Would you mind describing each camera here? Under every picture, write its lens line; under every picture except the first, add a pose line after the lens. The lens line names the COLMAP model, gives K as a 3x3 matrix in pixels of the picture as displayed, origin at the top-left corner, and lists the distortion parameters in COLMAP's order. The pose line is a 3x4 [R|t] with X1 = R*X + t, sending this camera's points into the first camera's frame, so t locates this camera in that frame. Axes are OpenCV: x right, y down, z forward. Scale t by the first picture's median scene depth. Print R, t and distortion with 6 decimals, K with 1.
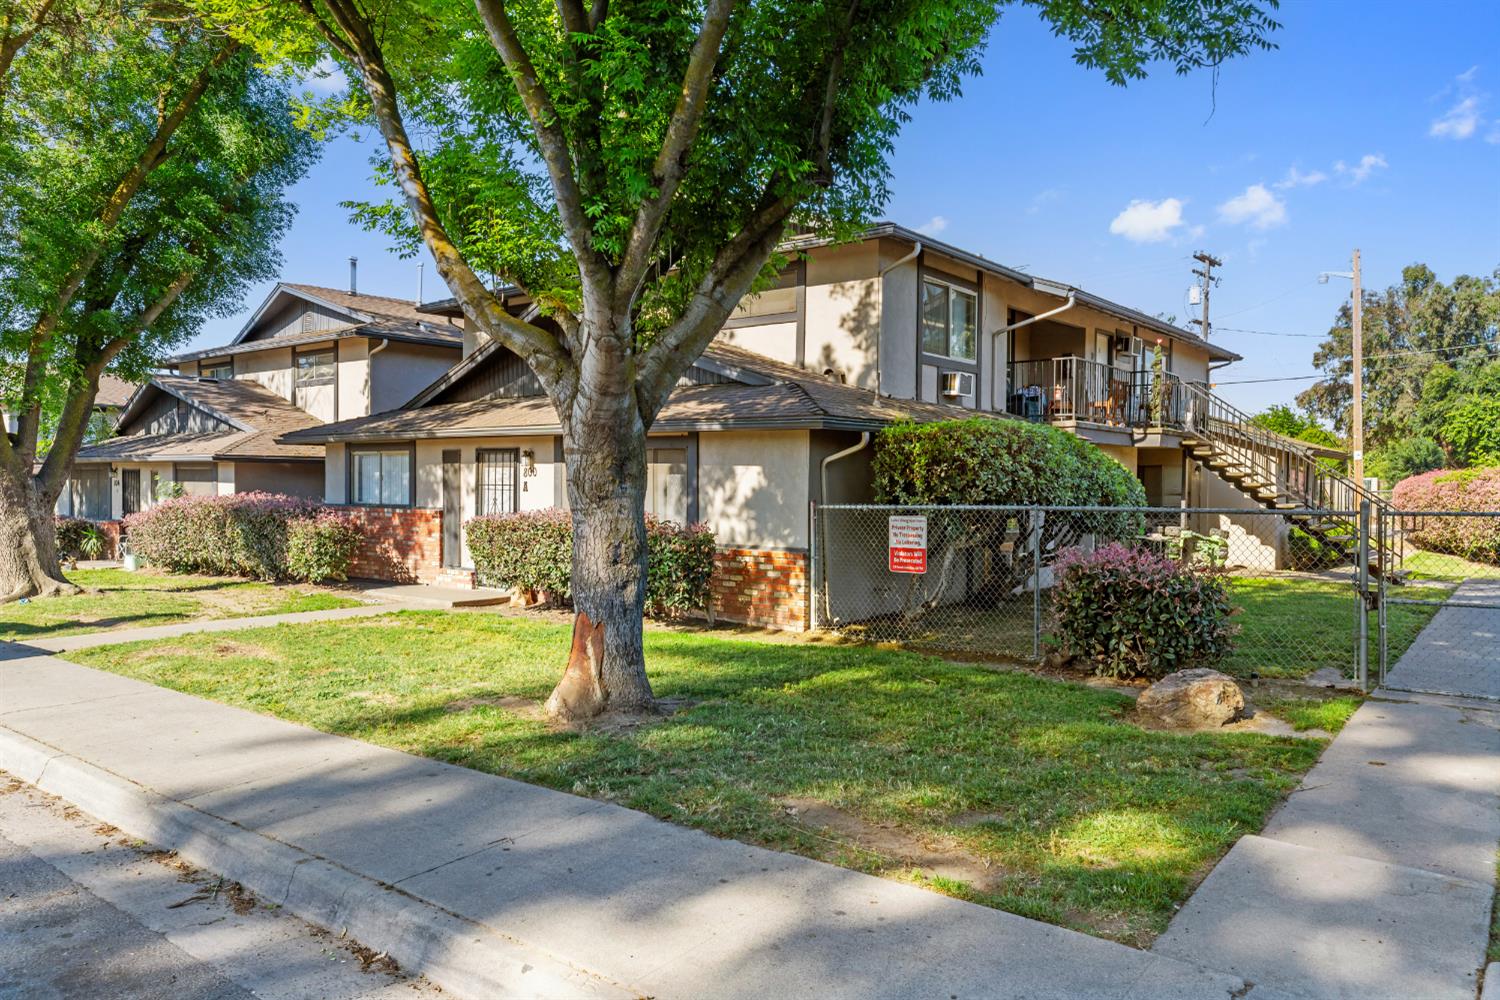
lens RADIAL K [[1043.0, 0, 745.5], [0, 1043.0, 496.5], [0, 0, 1]] dist [0.011055, -0.001208]
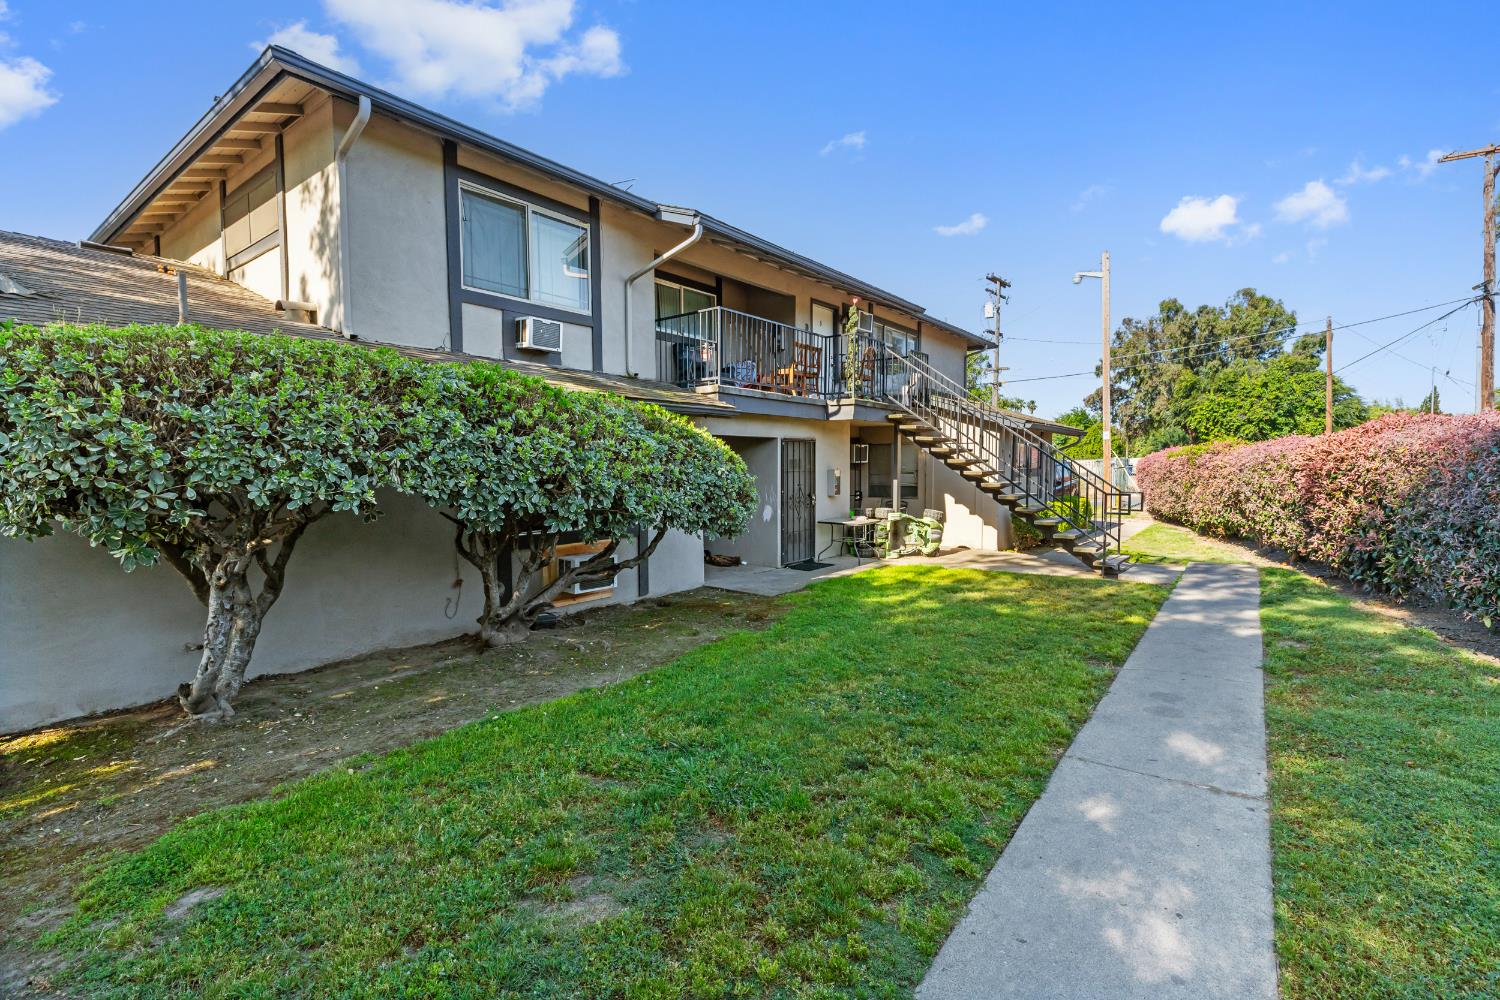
lens RADIAL K [[689.5, 0, 752.9], [0, 689.5, 500.3], [0, 0, 1]] dist [0.002347, 0.000242]
pose [[0.999688, -0.015132, 0.019873, 0.295409], [0.014432, 0.999286, 0.034906, -0.001024], [-0.020387, -0.034608, 0.999193, 0.410962]]
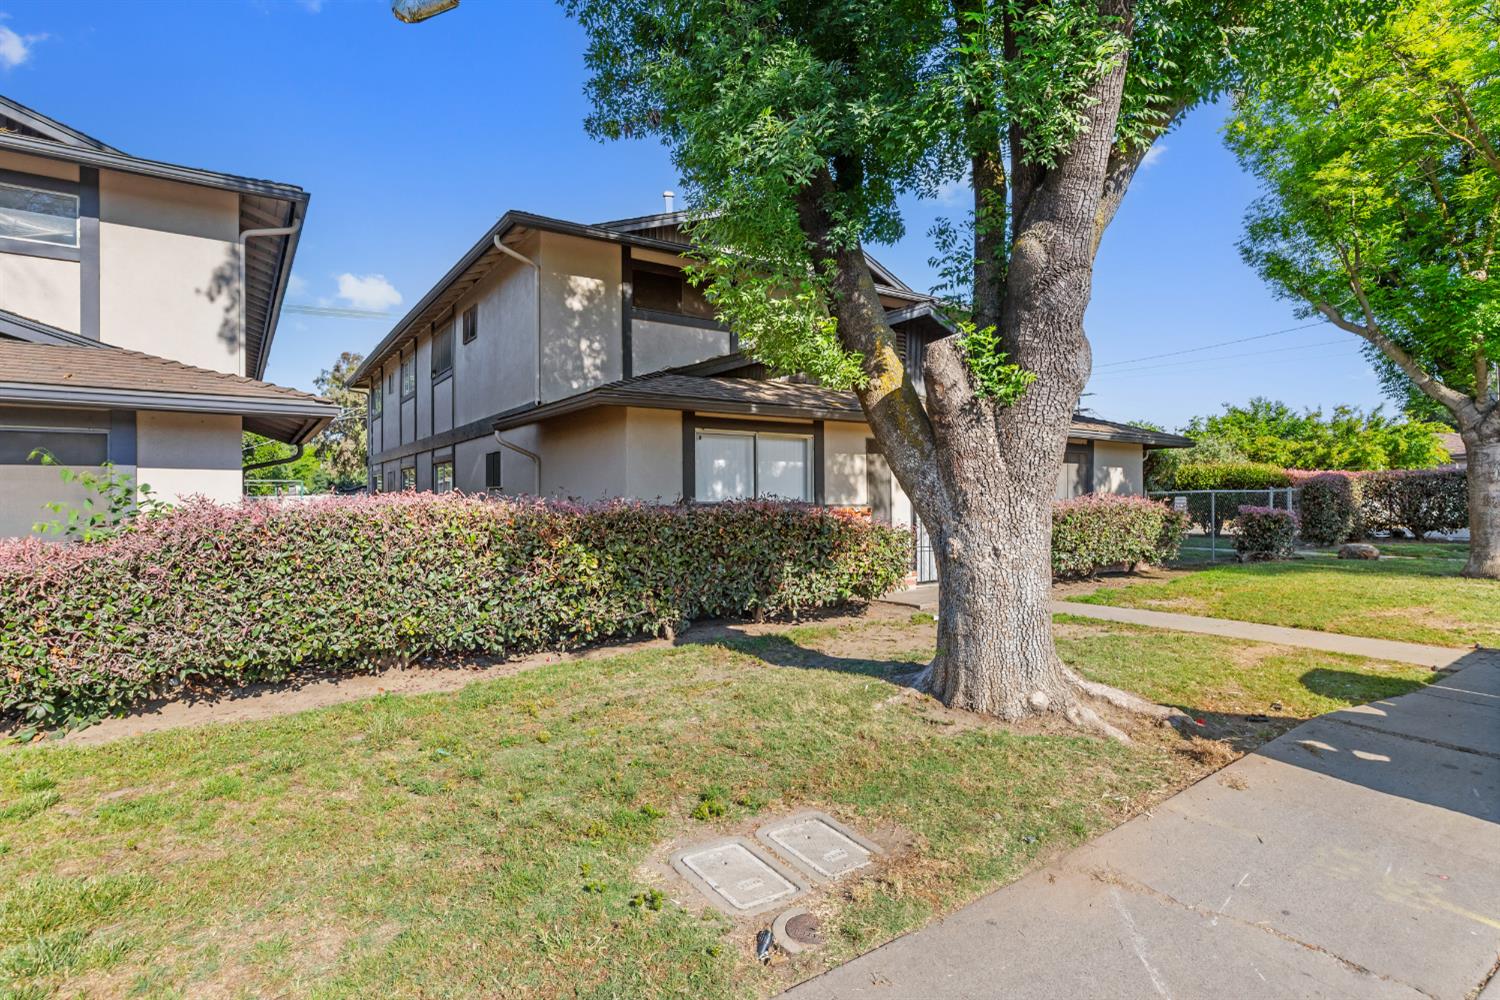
lens RADIAL K [[763.3, 0, 750.7], [0, 763.3, 499.2], [0, 0, 1]] dist [-0.000953, -0.000151]
pose [[0.296918, -0.012485, 0.954821, -0.795386], [0.013588, 0.999869, 0.008848, 0.000147], [-0.954806, 0.010347, 0.297049, 0.769127]]
